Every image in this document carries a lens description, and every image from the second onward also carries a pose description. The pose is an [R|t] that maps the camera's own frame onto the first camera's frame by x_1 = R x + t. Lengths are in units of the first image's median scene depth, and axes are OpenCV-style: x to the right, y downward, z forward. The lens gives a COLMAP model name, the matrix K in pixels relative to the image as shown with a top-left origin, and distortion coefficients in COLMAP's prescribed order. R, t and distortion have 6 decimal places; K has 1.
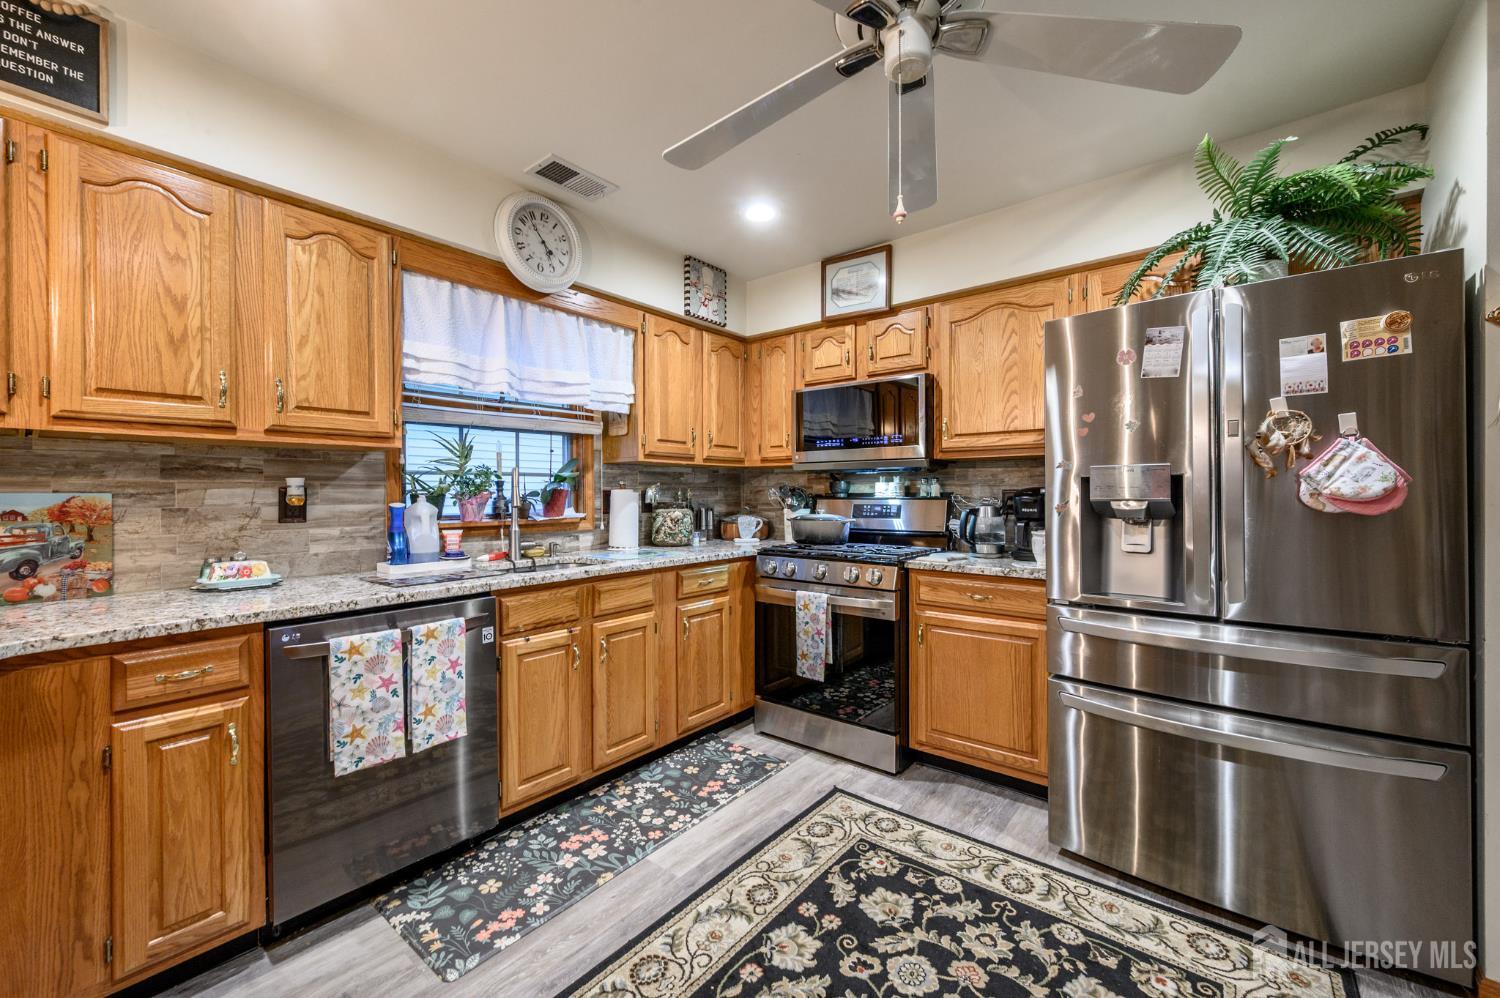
lens RADIAL K [[598.9, 0, 748.1], [0, 598.9, 492.0], [0, 0, 1]] dist [-0.000273, 0.000033]
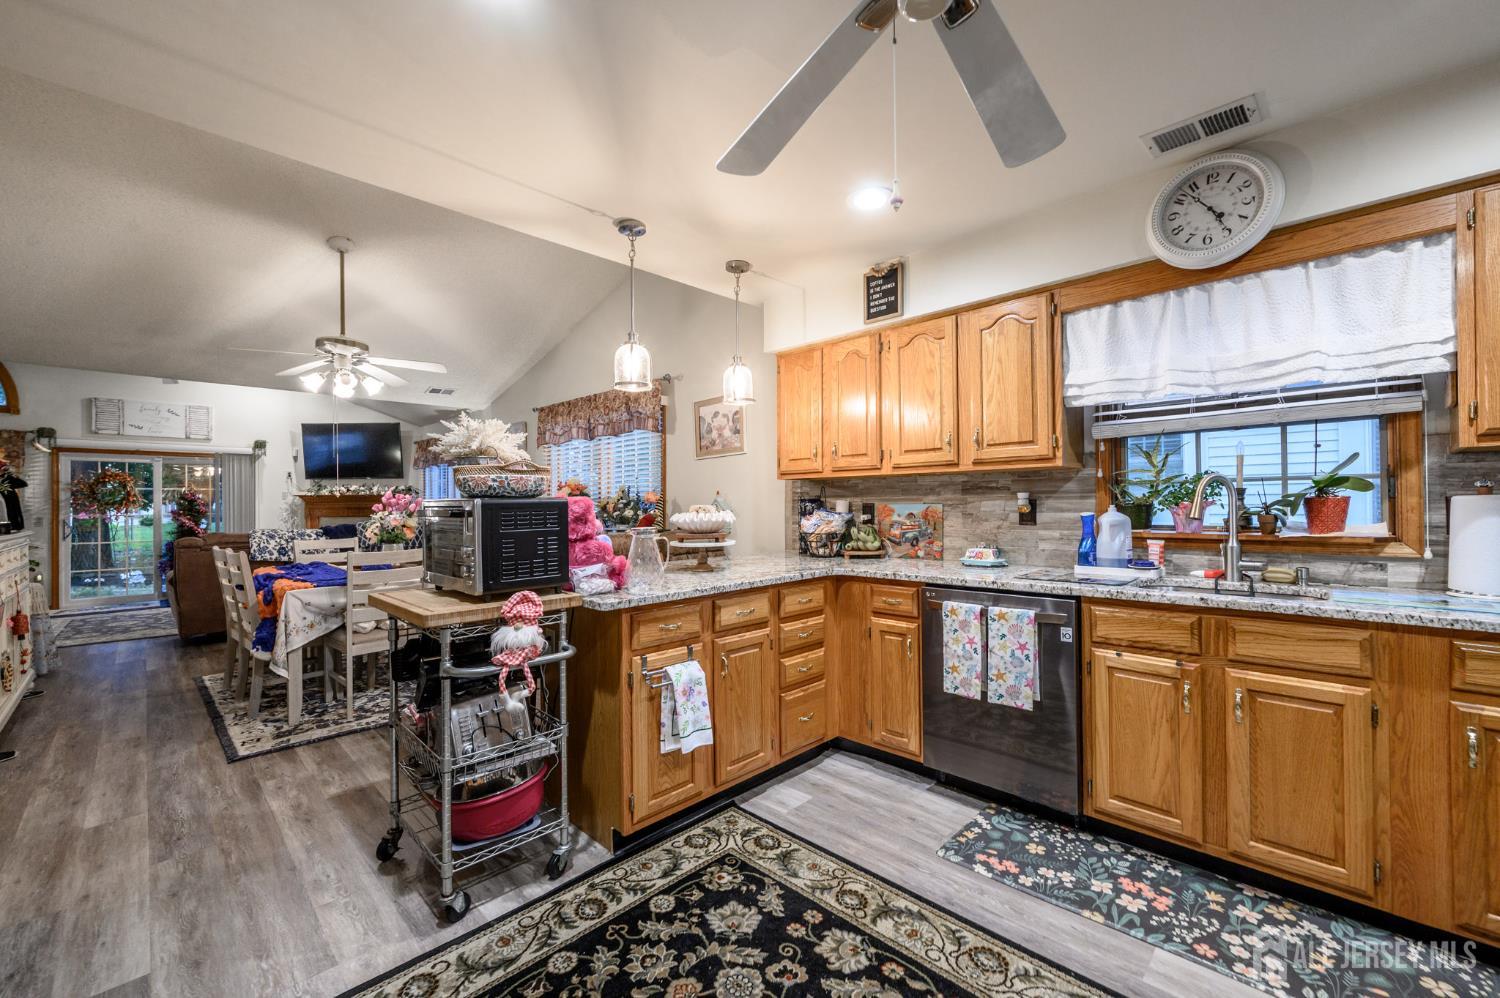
lens RADIAL K [[603.2, 0, 750.0], [0, 603.2, 499.0], [0, 0, 1]] dist [-0.000561, -0.000182]
pose [[-0.097682, -0.003528, -0.995211, 0.671968], [0.012719, 0.999908, -0.004793, -0.010144], [0.995136, -0.013126, -0.097628, 0.501470]]
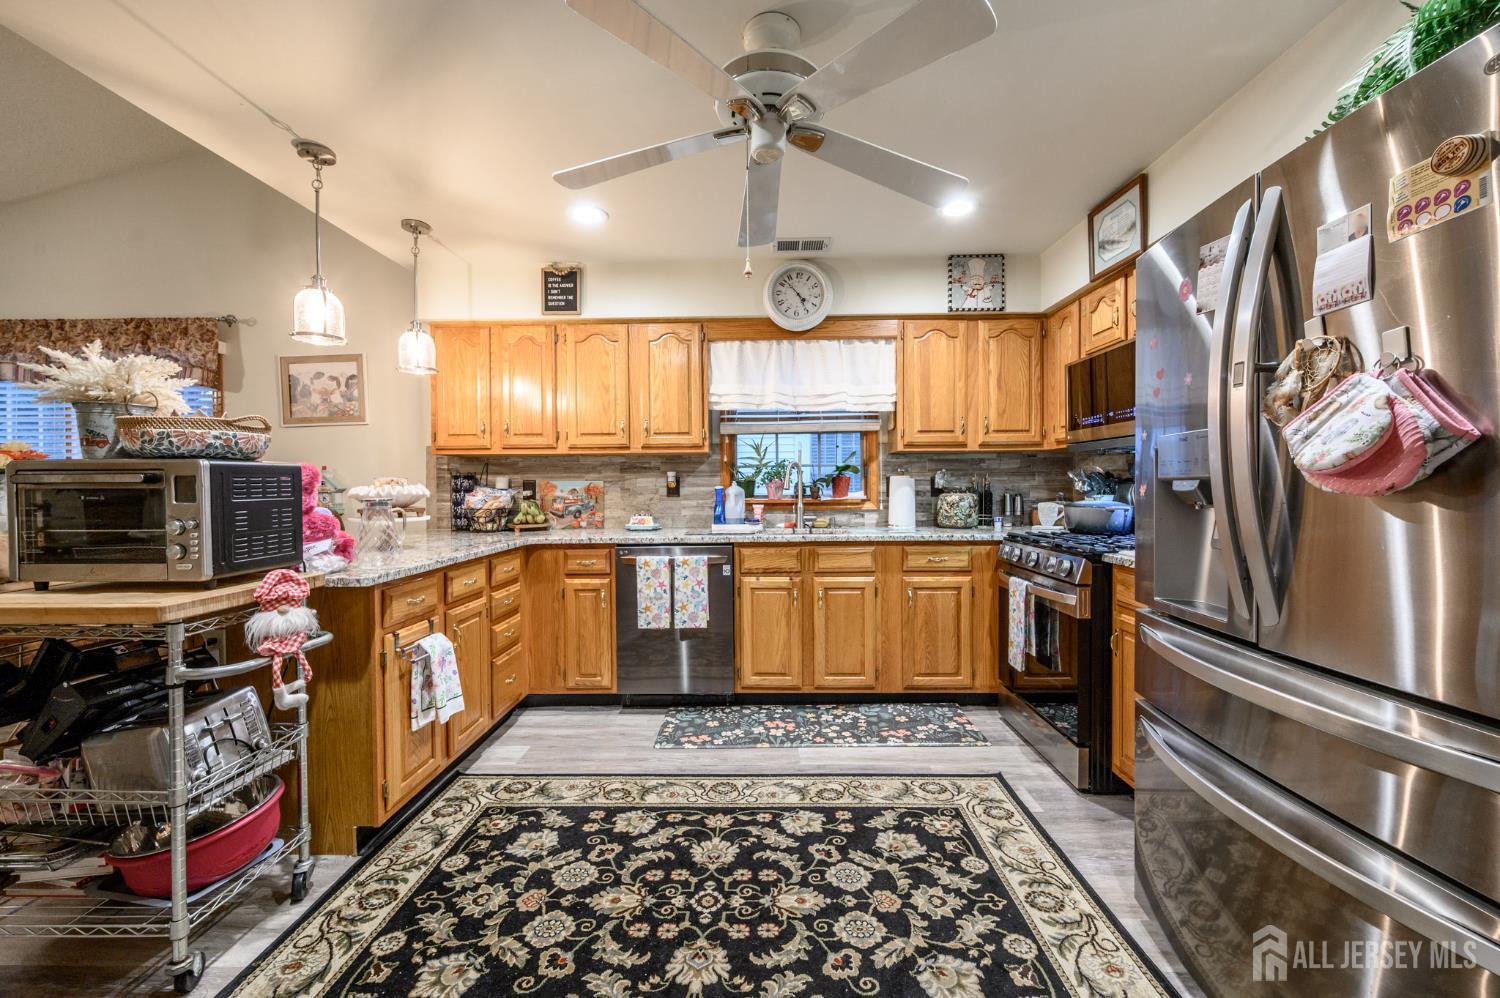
lens RADIAL K [[598.9, 0, 748.1], [0, 598.9, 492.0], [0, 0, 1]] dist [-0.000273, 0.000033]
pose [[0.614754, 0.005893, -0.788697, 0.774870], [0.007364, 0.999886, 0.013211, 0.014192], [0.788684, -0.013930, 0.614641, 0.082712]]
